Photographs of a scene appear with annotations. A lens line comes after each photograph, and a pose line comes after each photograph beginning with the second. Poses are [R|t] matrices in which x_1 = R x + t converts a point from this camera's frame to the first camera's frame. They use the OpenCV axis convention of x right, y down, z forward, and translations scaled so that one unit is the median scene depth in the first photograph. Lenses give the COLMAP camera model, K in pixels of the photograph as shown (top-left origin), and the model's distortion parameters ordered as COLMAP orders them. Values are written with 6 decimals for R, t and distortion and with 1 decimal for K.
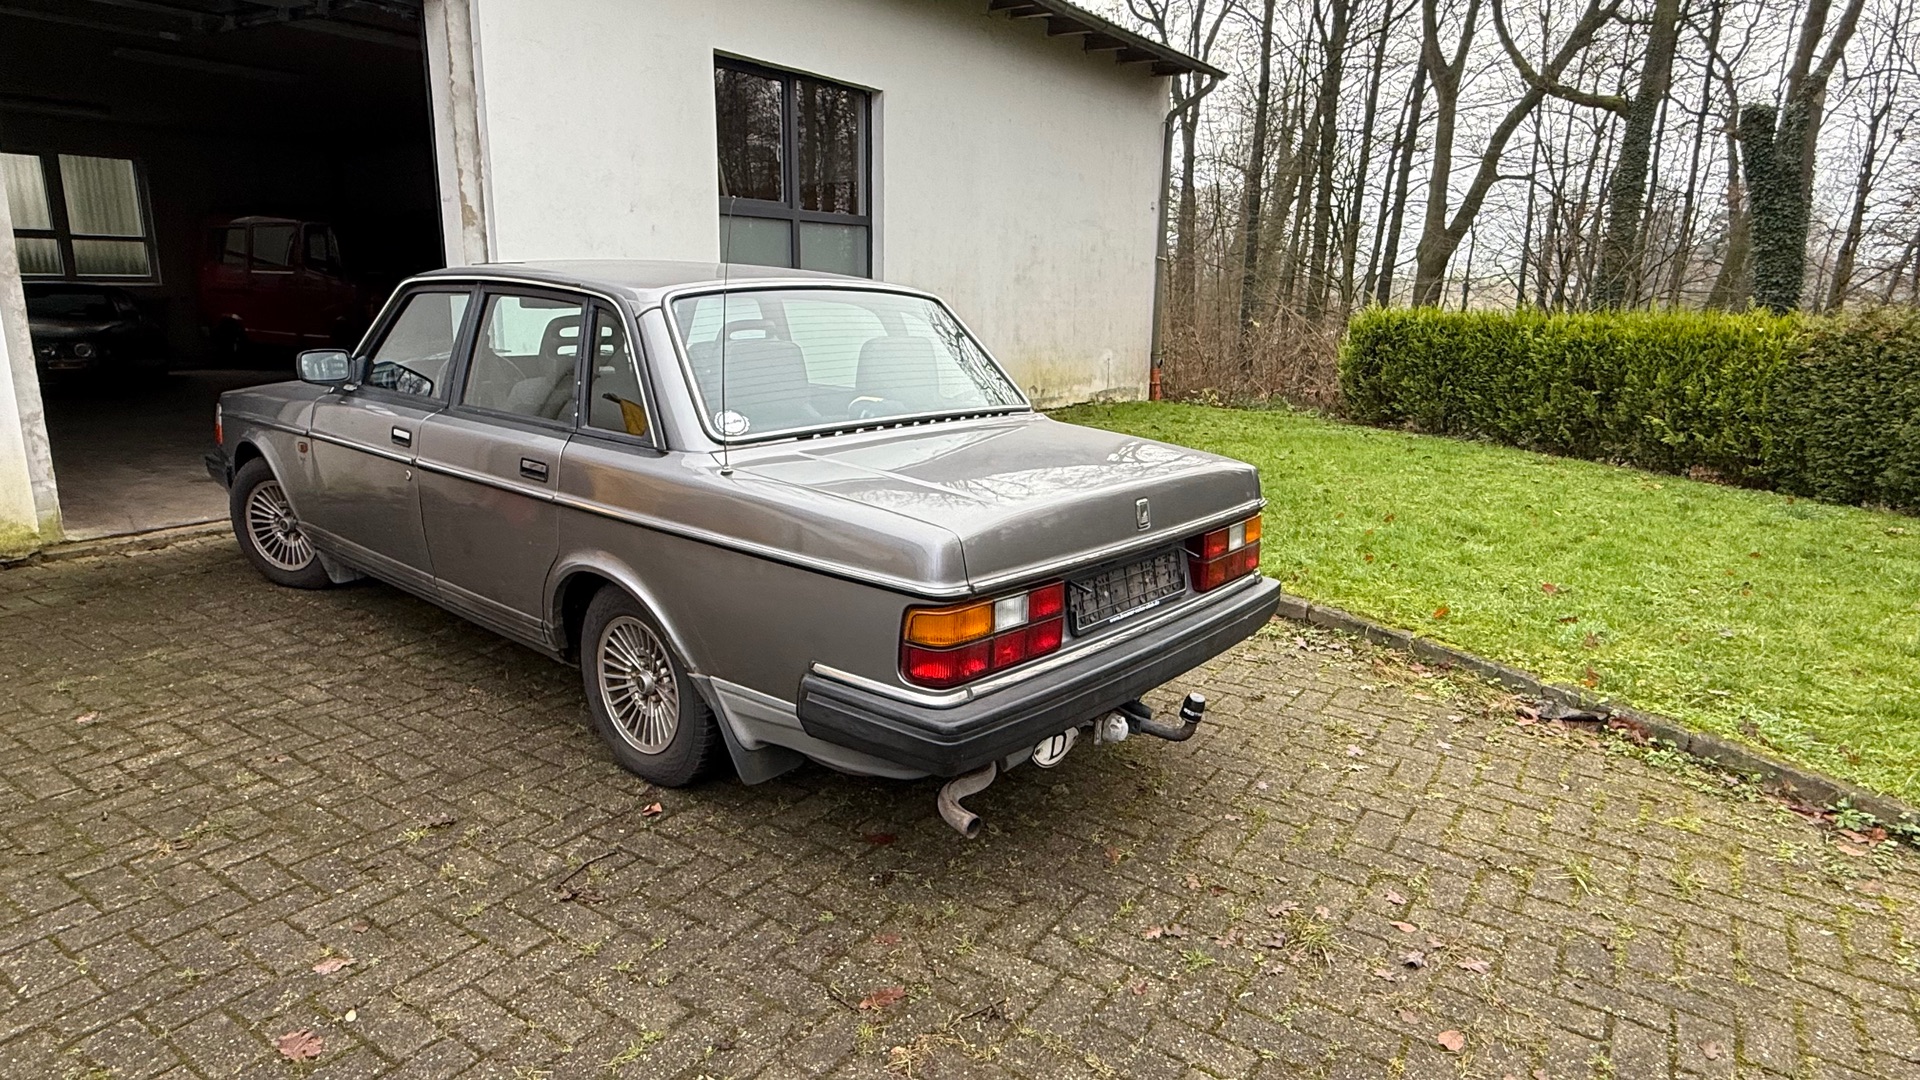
lens RADIAL K [[1108.7, 0, 960.0], [0, 1108.7, 540.0], [0, 0, 1]] dist [-0.002902, 0.000931]
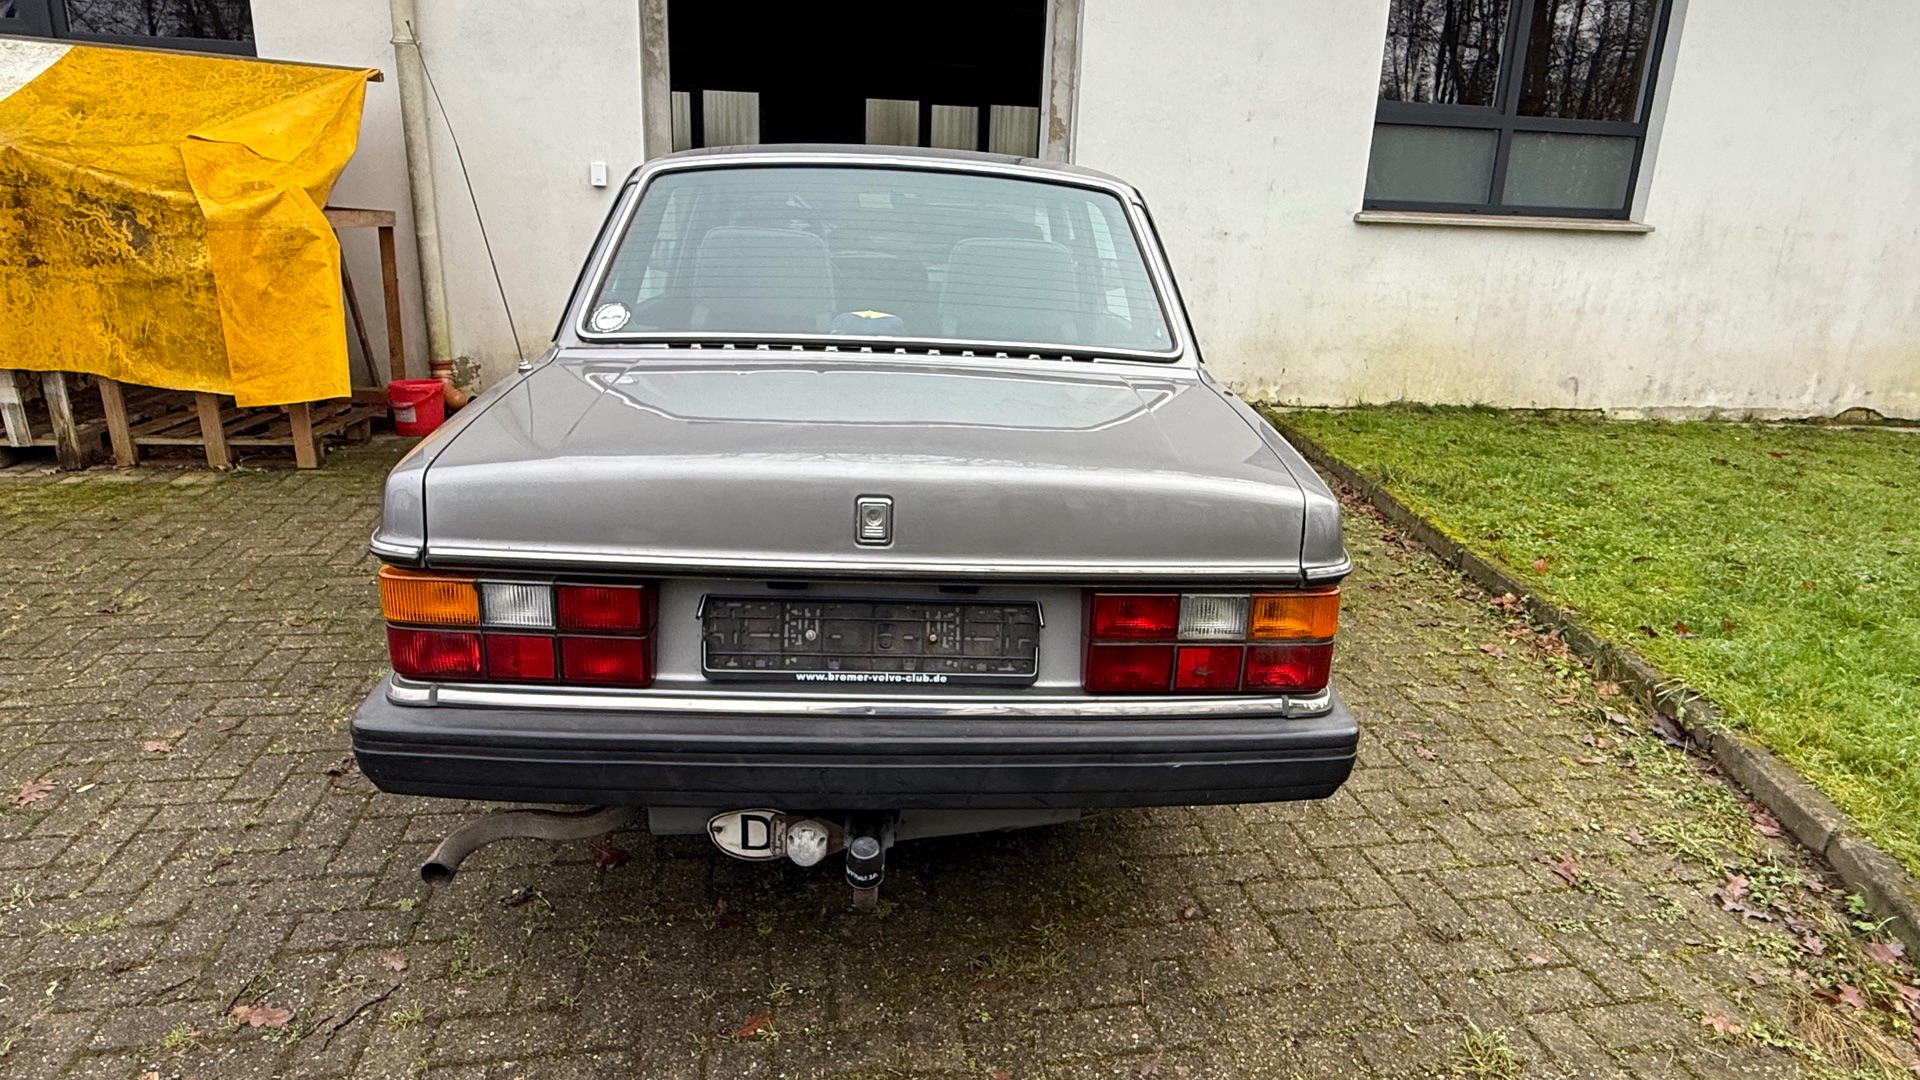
lens RADIAL K [[1115.5, 0, 960.0], [0, 1115.5, 540.0], [0, 0, 1]] dist [-0.001586, 0.000033]
pose [[0.689569, 0.215707, -0.691350, 0.432817], [-0.186471, 0.975310, 0.118313, -0.065773], [0.699802, 0.047332, 0.712767, 0.427817]]
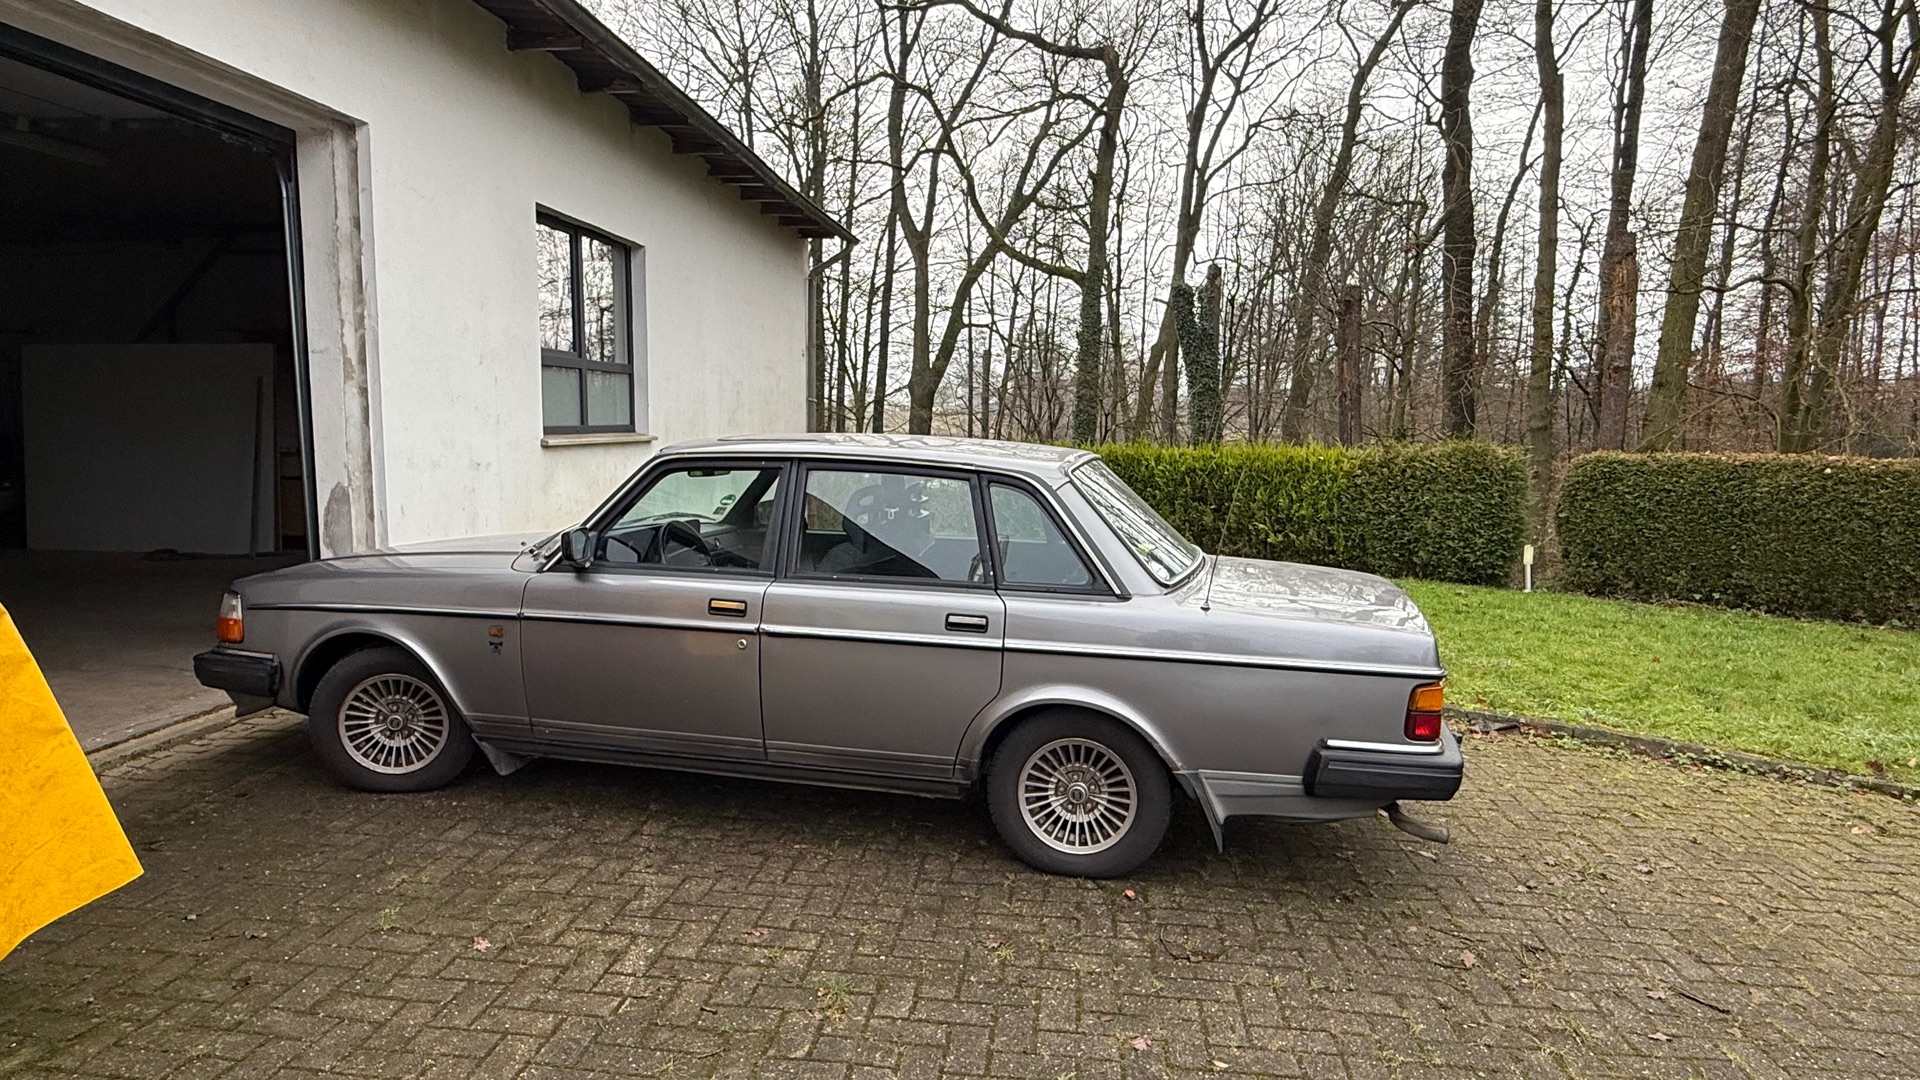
lens RADIAL K [[1108.7, 0, 960.0], [0, 1108.7, 540.0], [0, 0, 1]] dist [-0.002902, 0.000931]
pose [[0.881810, -0.055950, 0.468275, -0.725422], [0.107000, 0.990779, -0.083112, -0.042636], [-0.459307, 0.123395, 0.879665, -0.014961]]
